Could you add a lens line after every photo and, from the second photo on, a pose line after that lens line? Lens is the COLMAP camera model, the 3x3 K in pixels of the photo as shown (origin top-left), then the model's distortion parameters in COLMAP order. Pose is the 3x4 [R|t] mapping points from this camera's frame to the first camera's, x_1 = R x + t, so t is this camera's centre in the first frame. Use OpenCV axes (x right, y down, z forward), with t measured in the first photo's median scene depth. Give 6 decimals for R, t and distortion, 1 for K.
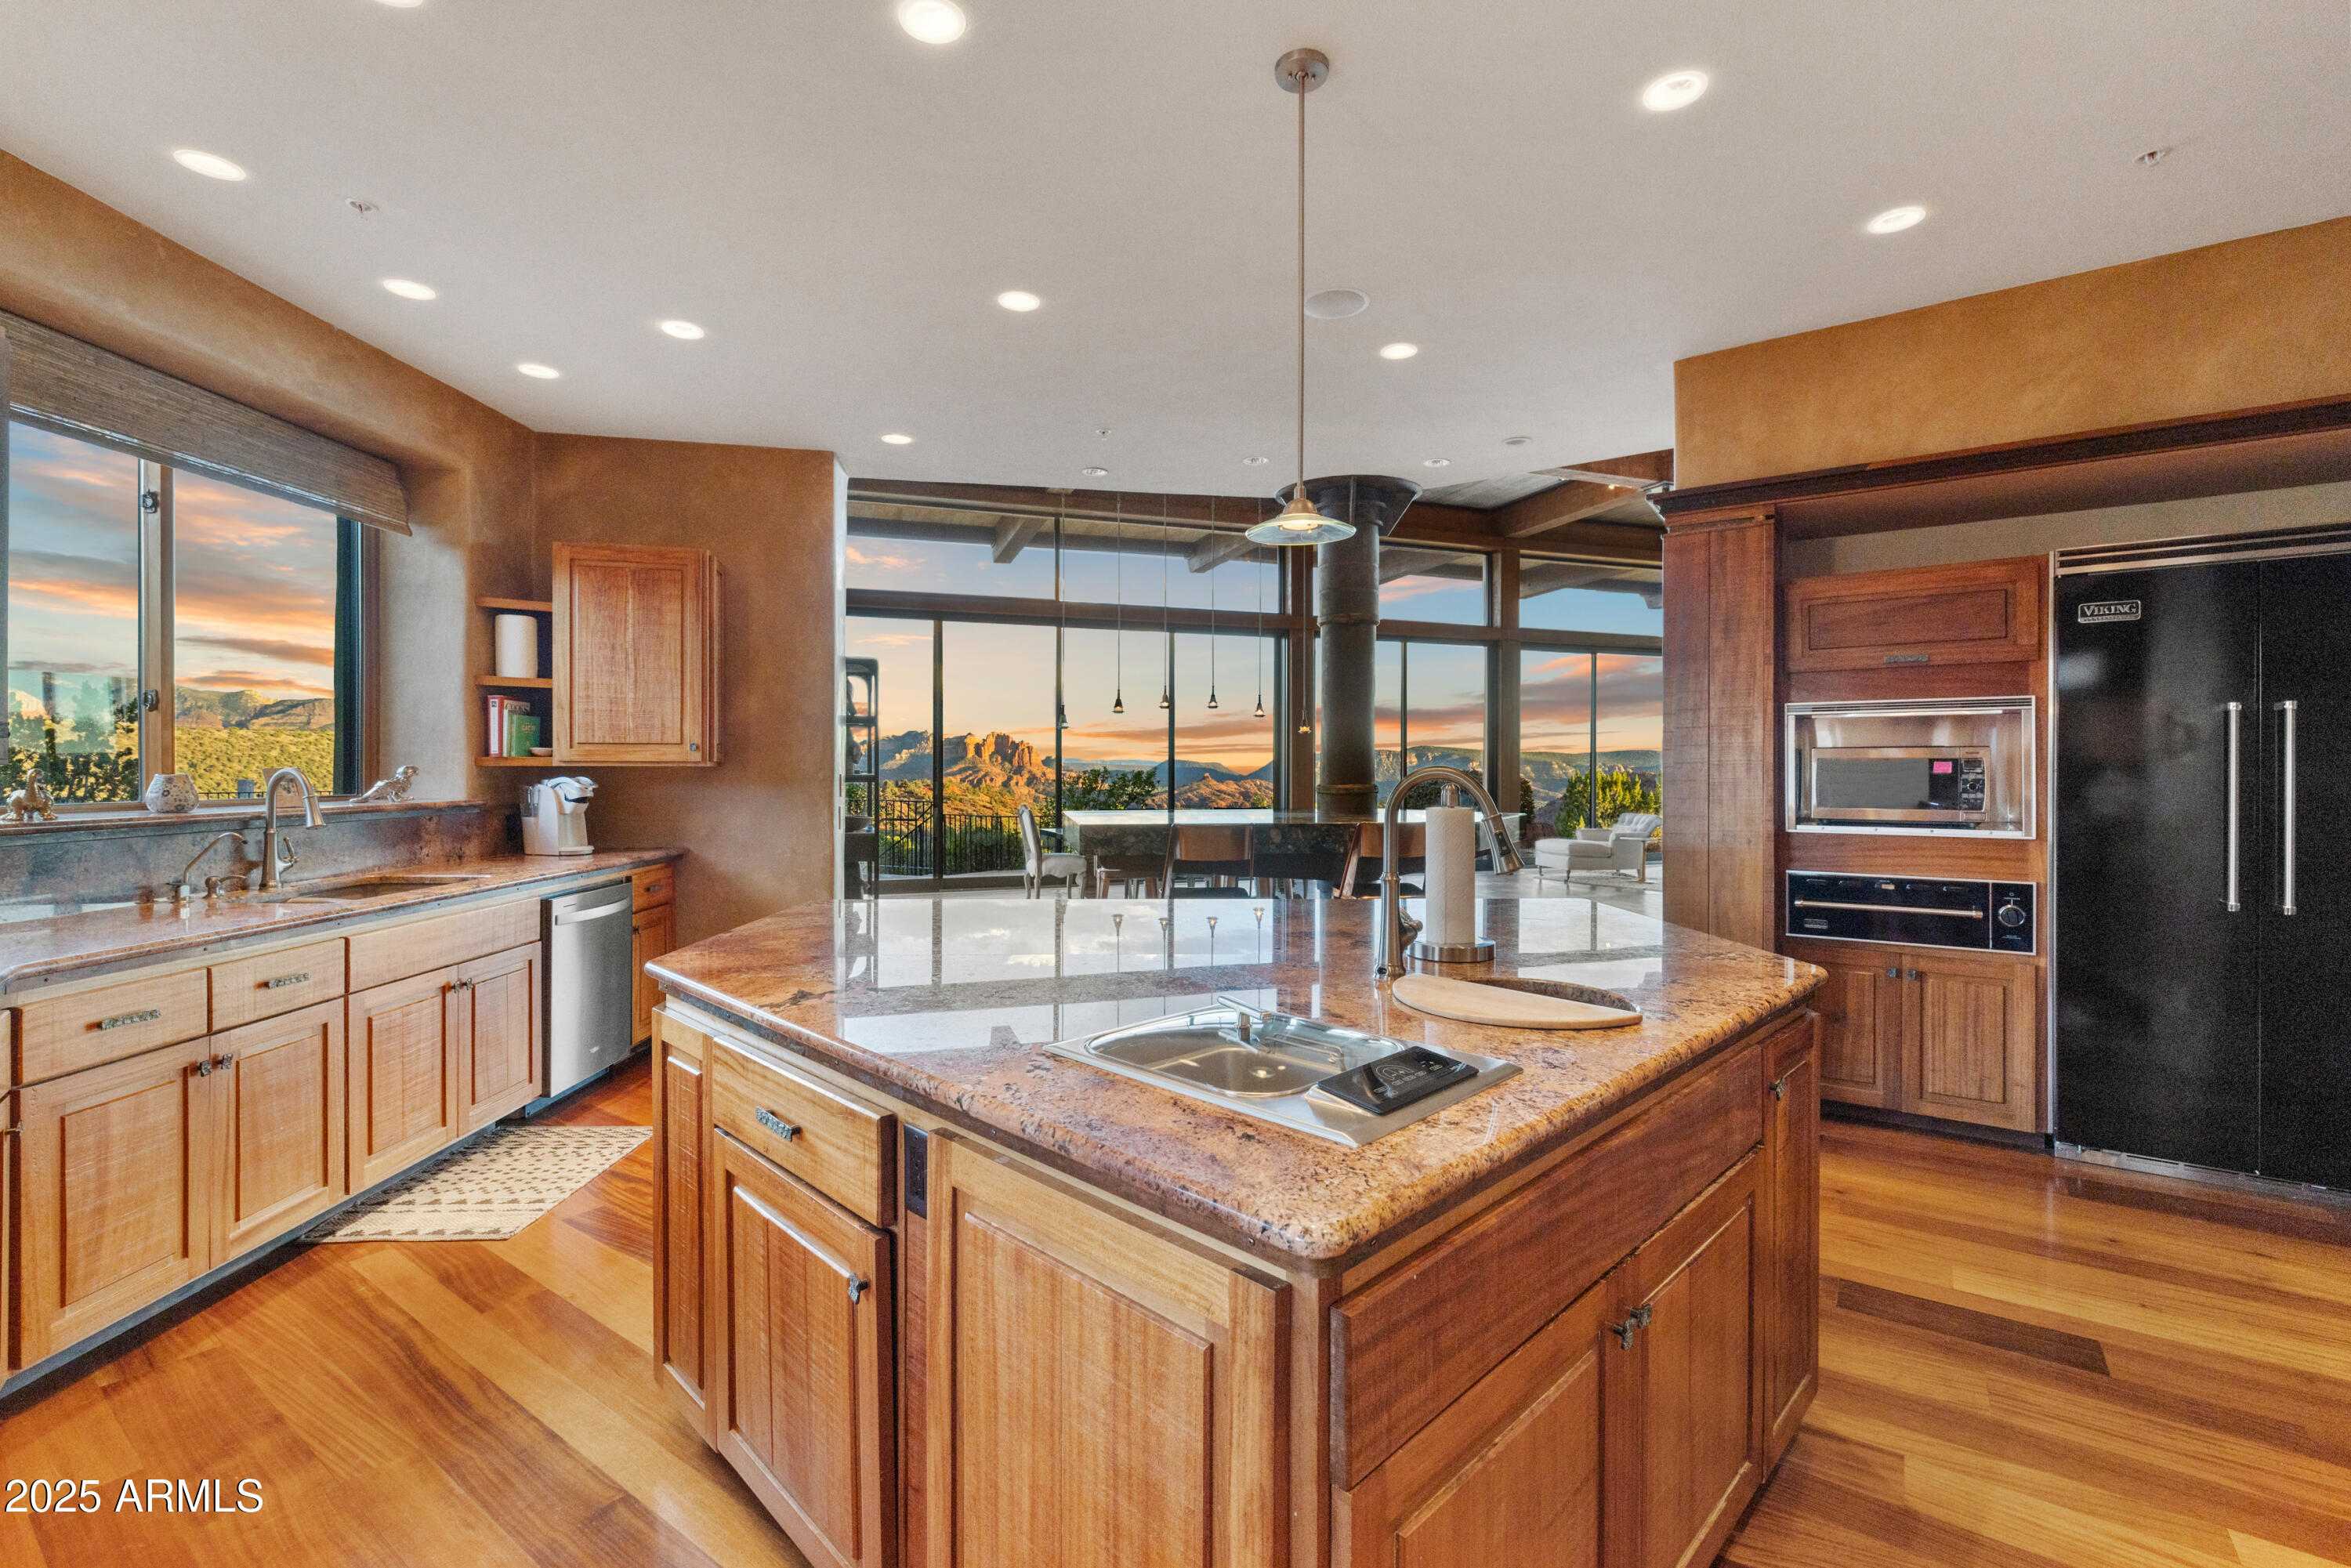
lens RADIAL K [[1023.3, 0, 1182.3], [0, 1023.3, 759.5], [0, 0, 1]] dist [-0.001104, 0.000253]
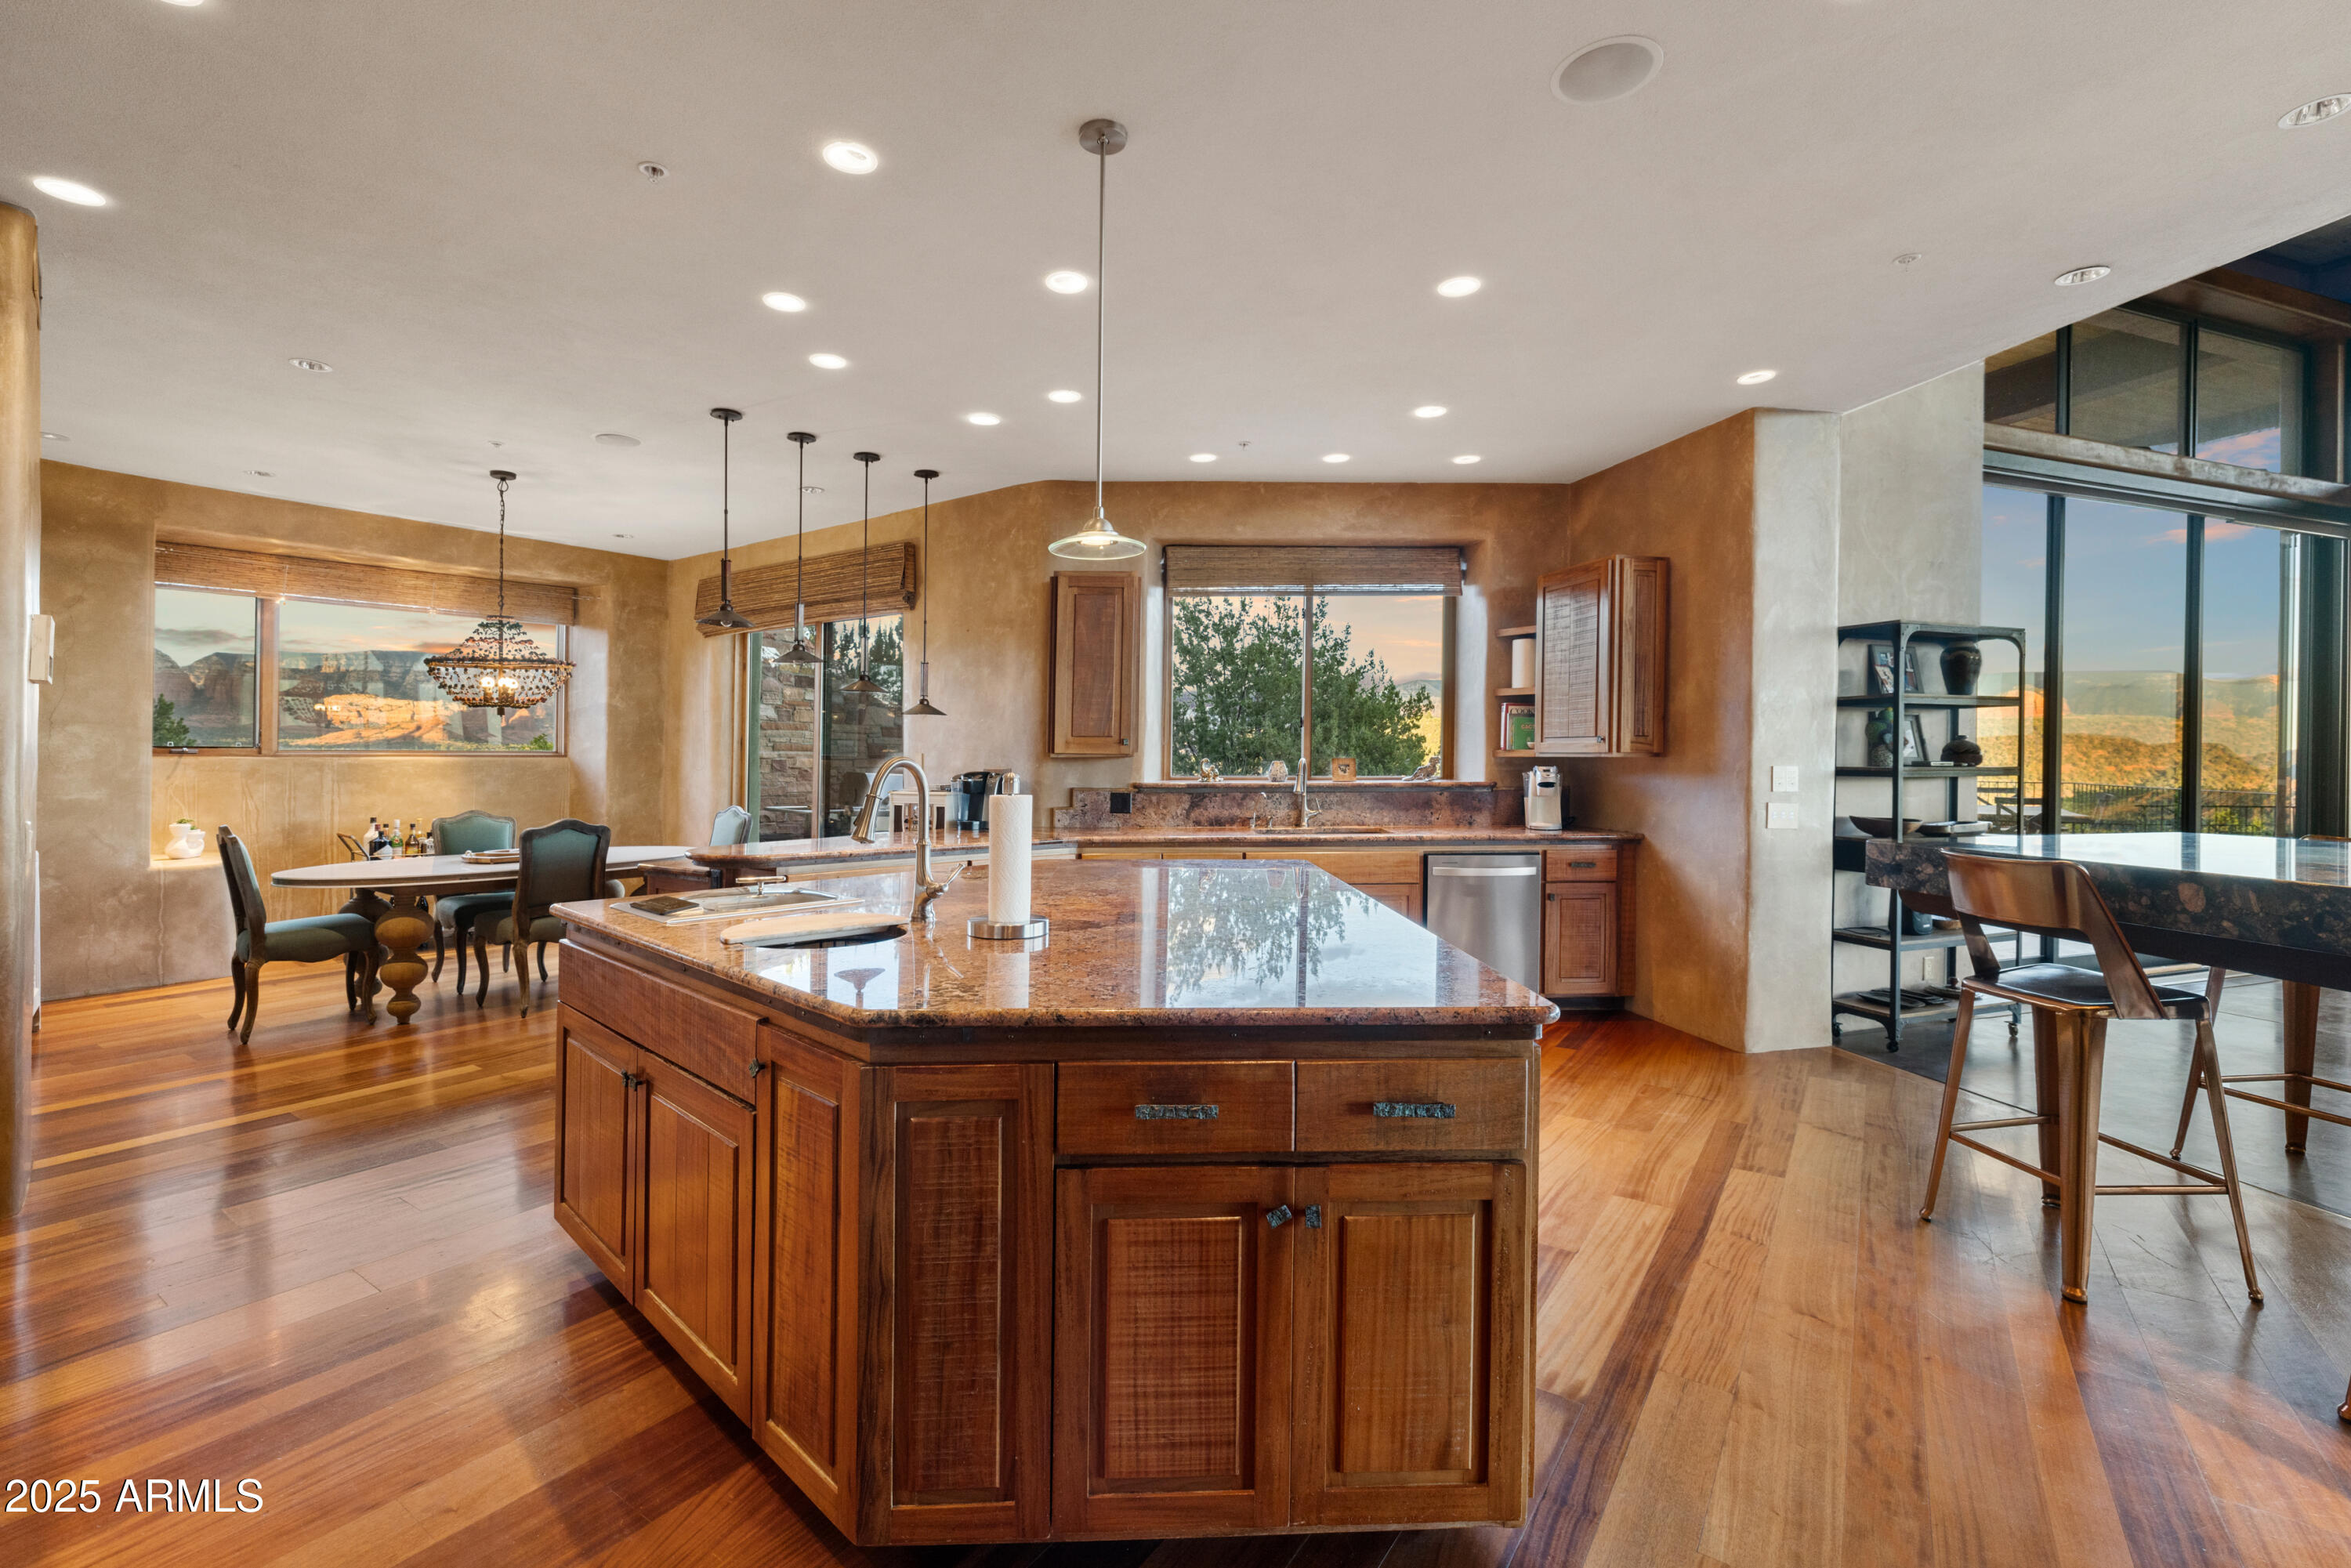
lens RADIAL K [[1023.3, 0, 1182.3], [0, 1023.3, 759.5], [0, 0, 1]] dist [-0.001104, 0.000253]
pose [[0.023114, 0.000584, -0.999733, 0.684013], [0.009092, 0.999958, 0.000794, 0.005164], [0.999691, -0.009108, 0.023108, 0.606608]]
